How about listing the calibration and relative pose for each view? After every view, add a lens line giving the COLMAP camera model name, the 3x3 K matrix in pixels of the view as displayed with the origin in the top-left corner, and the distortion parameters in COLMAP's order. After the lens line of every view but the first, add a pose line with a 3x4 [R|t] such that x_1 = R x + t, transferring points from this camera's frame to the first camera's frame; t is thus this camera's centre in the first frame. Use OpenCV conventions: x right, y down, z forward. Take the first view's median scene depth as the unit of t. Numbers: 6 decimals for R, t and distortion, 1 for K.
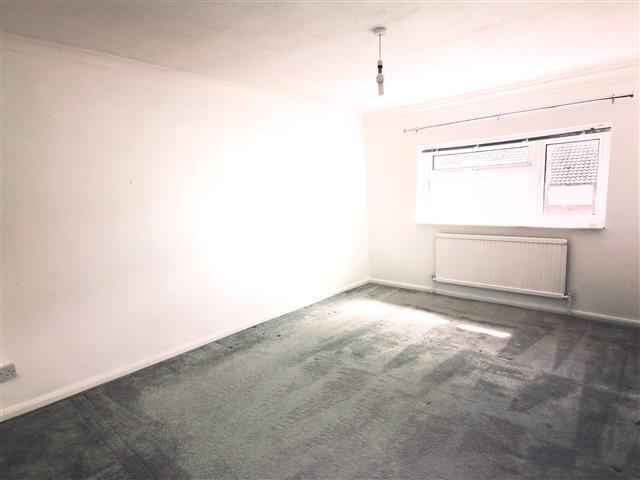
lens RADIAL K [[371.5, 0, 320.4], [0, 371.5, 241.2], [0, 0, 1]] dist [-0.008324, -0.000704]
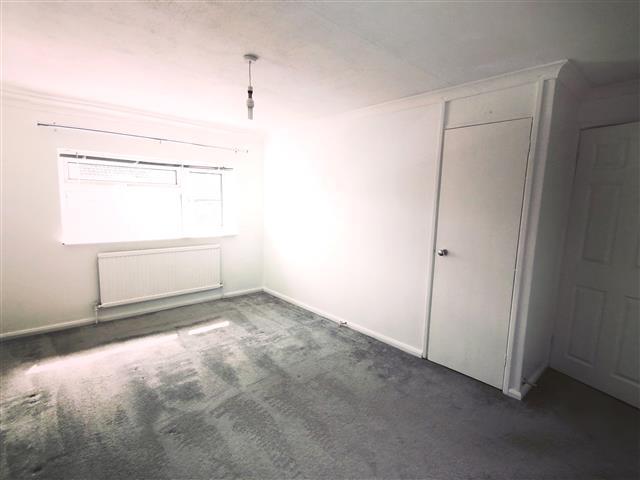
lens RADIAL K [[328.6, 0, 319.8], [0, 328.6, 238.8], [0, 0, 1]] dist [0.003544, -0.000460]
pose [[0.069294, -0.072226, 0.994978, -0.571640], [0.099430, 0.992909, 0.065151, -0.074195], [-0.992629, 0.094416, 0.075984, 0.568144]]
